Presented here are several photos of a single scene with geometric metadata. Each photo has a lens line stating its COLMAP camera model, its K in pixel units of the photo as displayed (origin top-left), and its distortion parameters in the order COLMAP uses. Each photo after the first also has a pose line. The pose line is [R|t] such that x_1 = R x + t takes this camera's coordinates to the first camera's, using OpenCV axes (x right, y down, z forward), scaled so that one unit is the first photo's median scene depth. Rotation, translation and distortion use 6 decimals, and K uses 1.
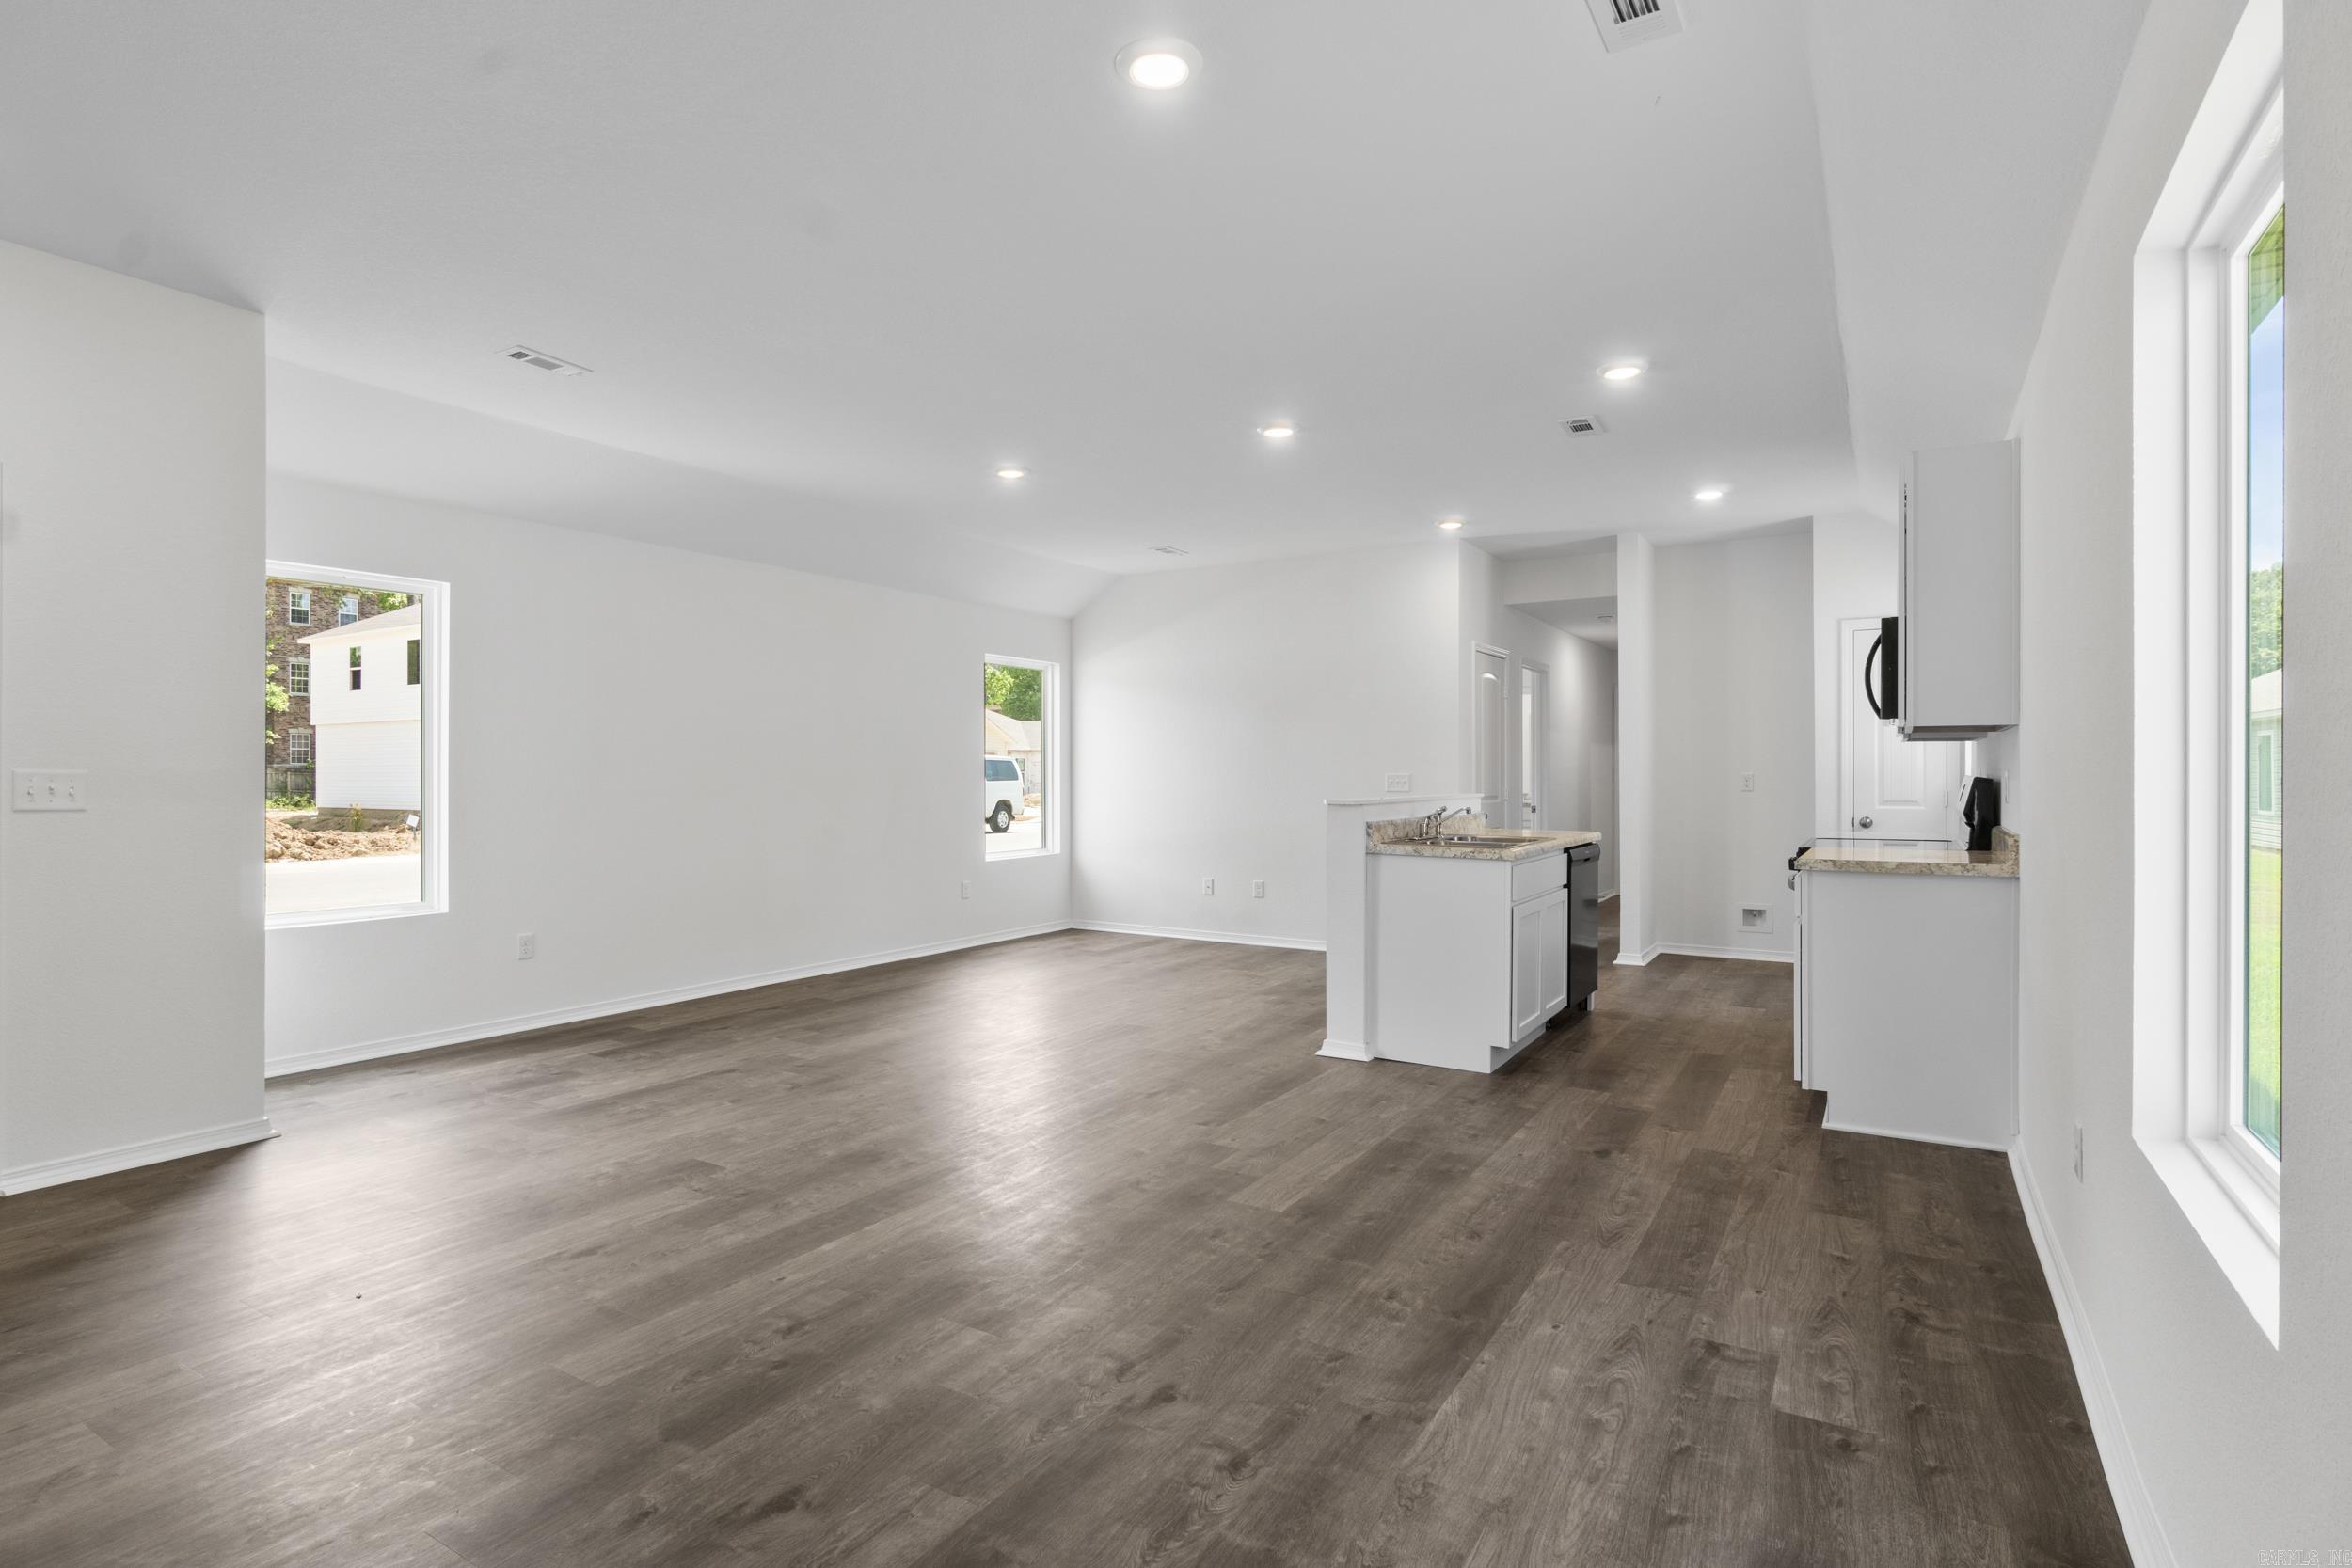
lens RADIAL K [[1185.7, 0, 1157.1], [0, 1185.7, 776.2], [0, 0, 1]] dist [-0.011983, 0.006205]
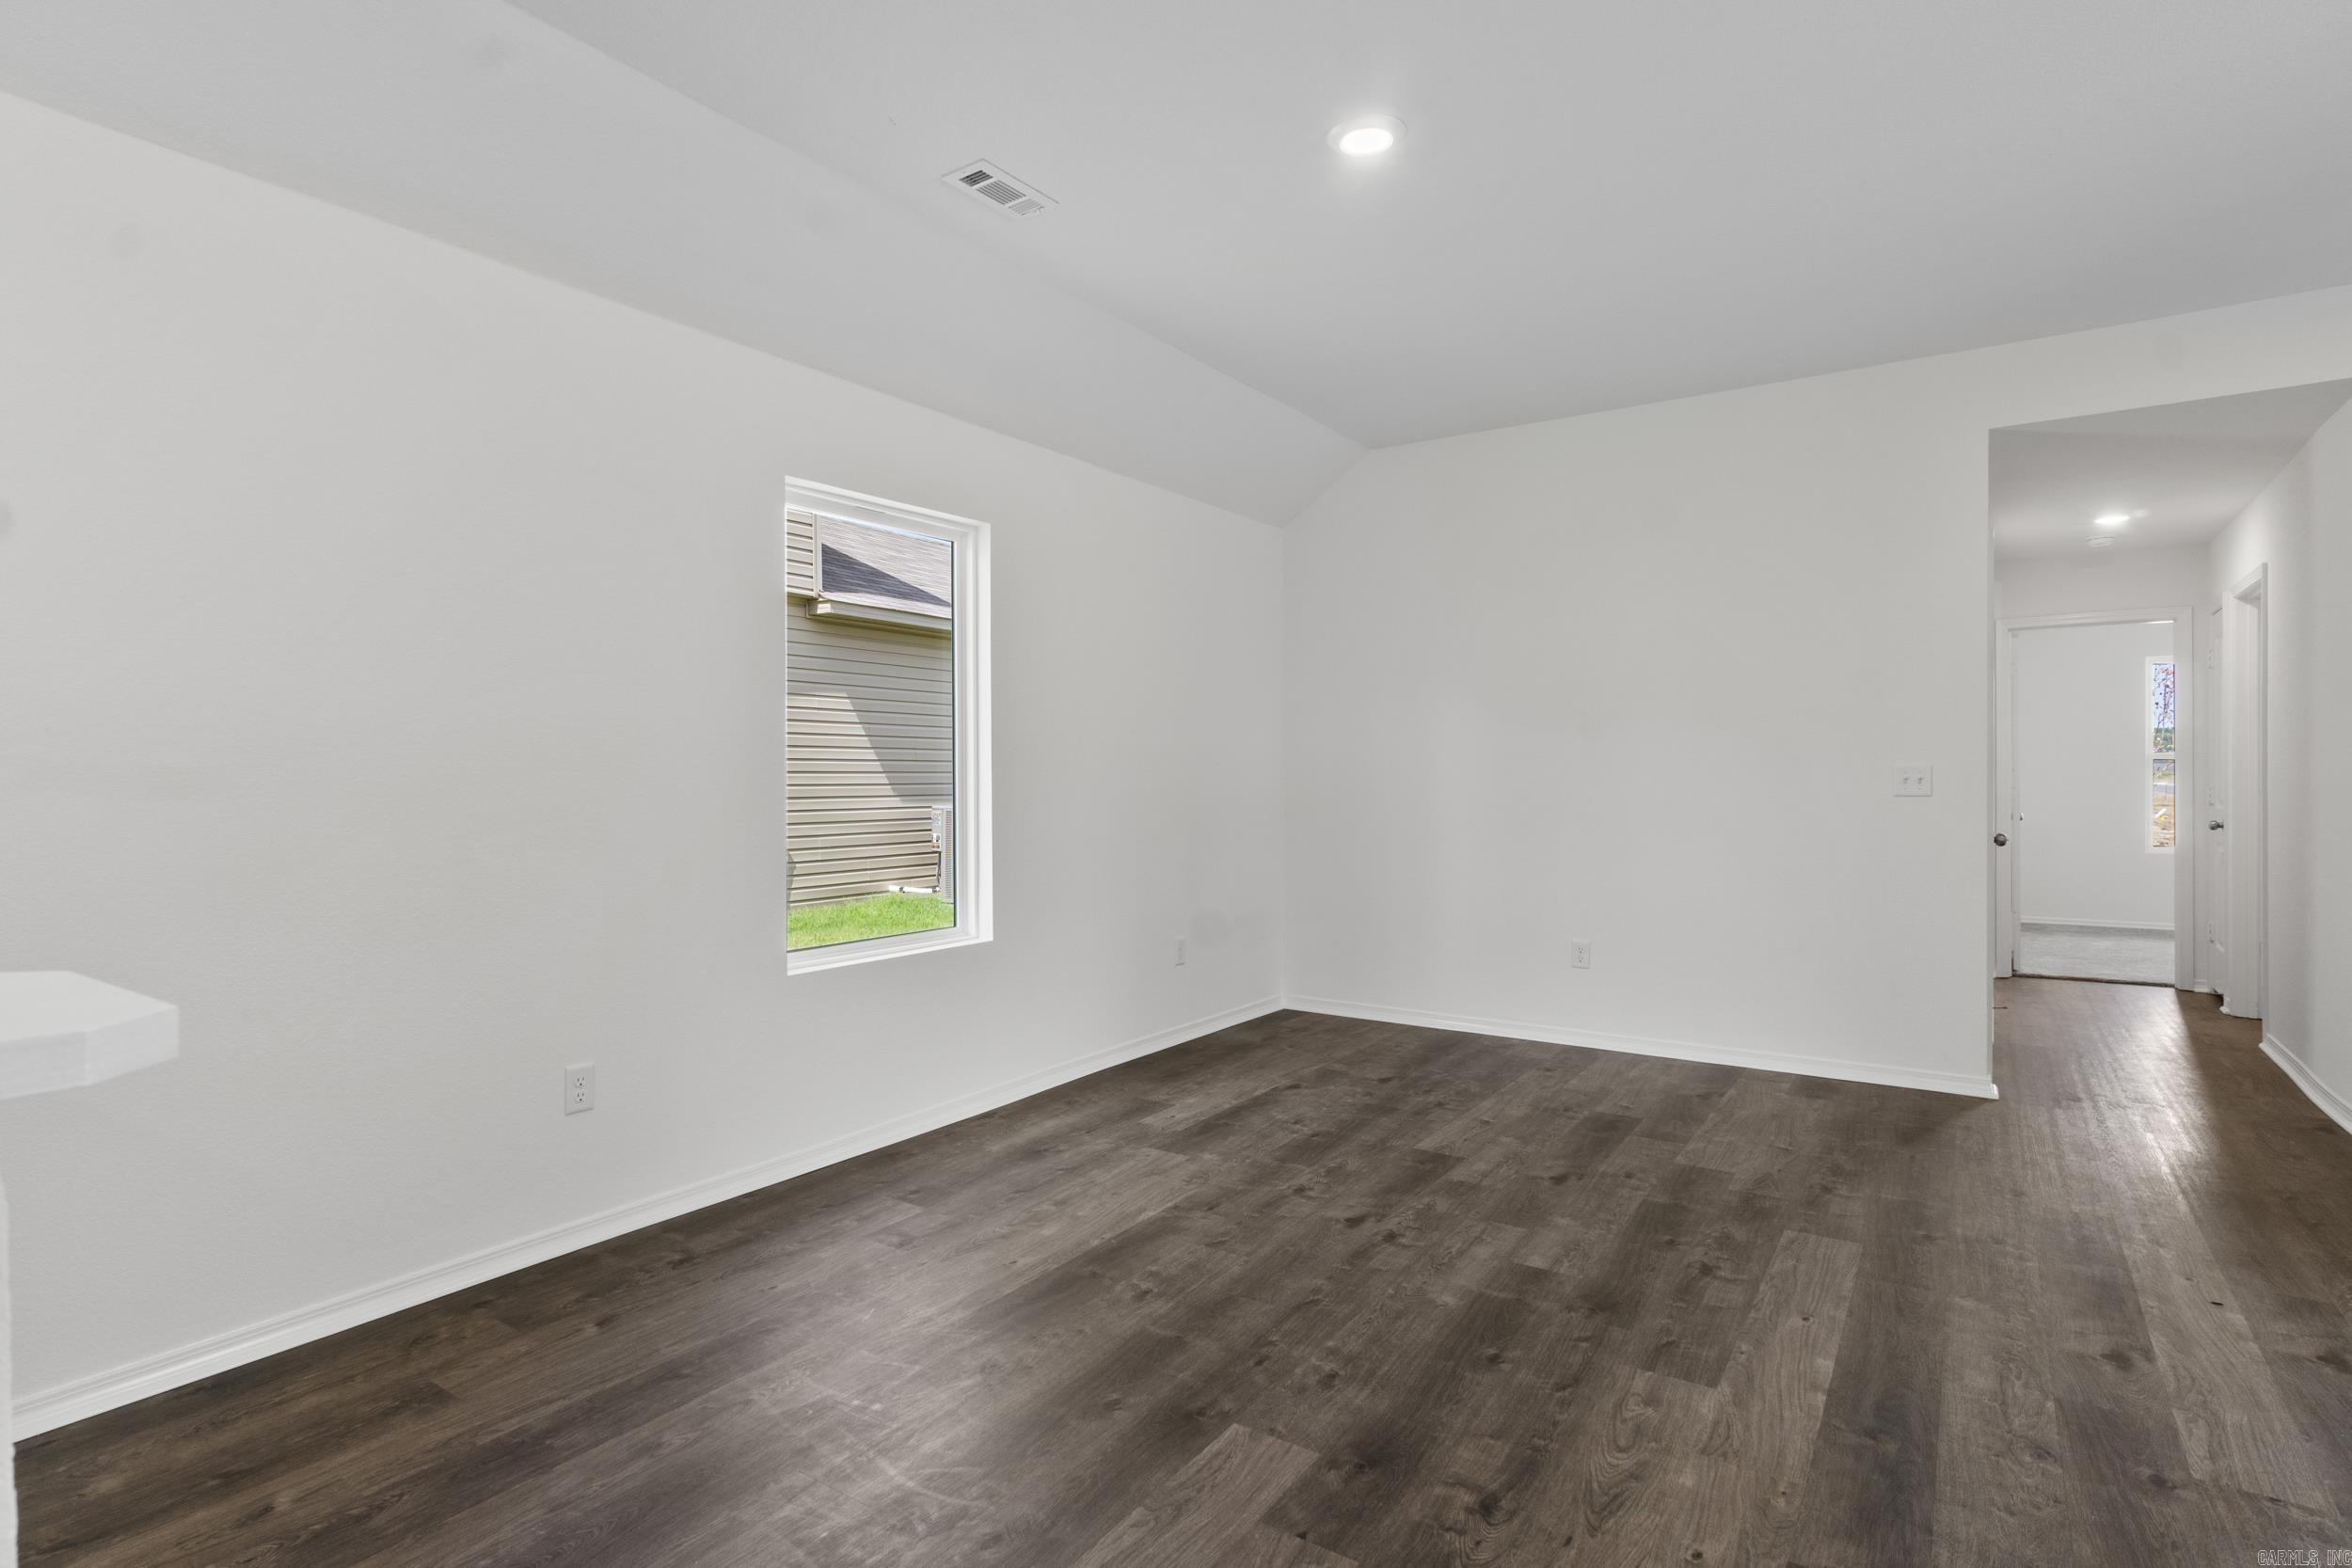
lens RADIAL K [[1185.7, 0, 1170.9], [0, 1185.7, 786.5], [0, 0, 1]] dist [-0.011983, 0.006205]
pose [[-0.999256, 0.002348, 0.038484, 0.096166], [0.002524, 0.999987, 0.004518, 0.008802], [-0.038472, 0.004611, -0.999249, 1.396280]]
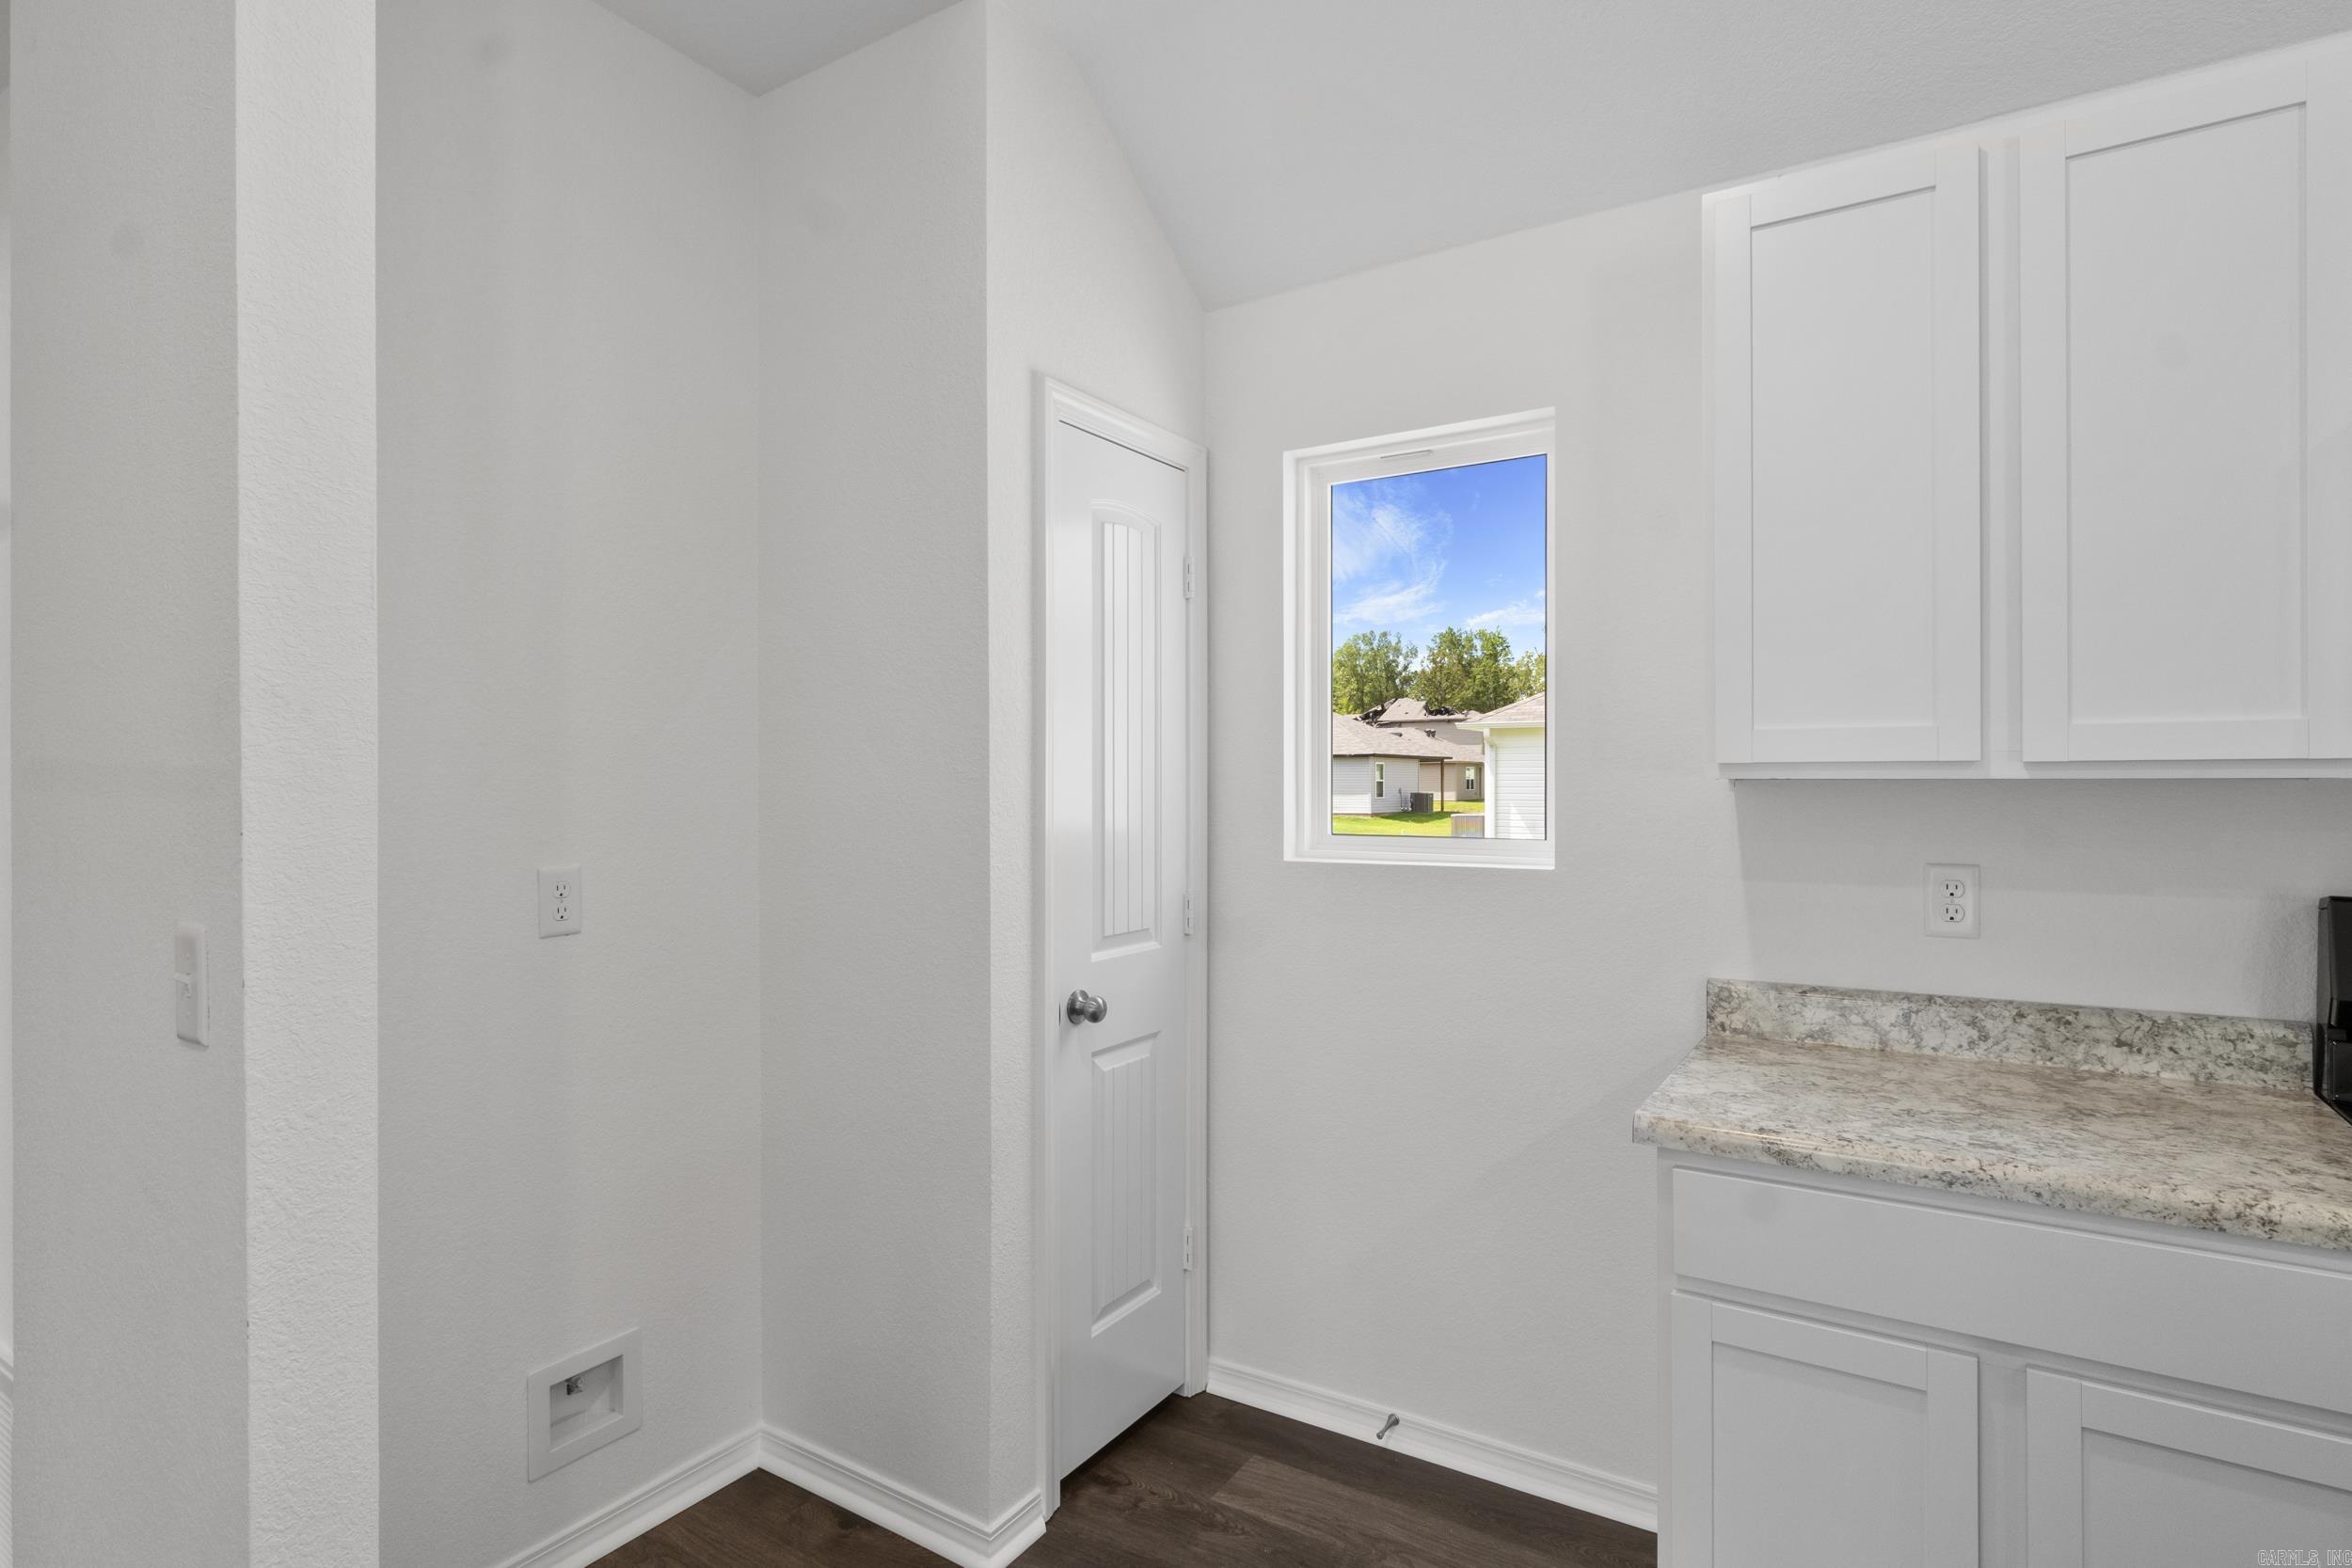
lens RADIAL K [[1185.7, 0, 1159.8], [0, 1185.7, 785.6], [0, 0, 1]] dist [-0.011983, 0.006205]
pose [[0.014960, -0.001665, 0.999887, 0.468331], [0.001952, 0.999997, 0.001636, -0.041554], [-0.999886, 0.001928, 0.014963, 1.704388]]
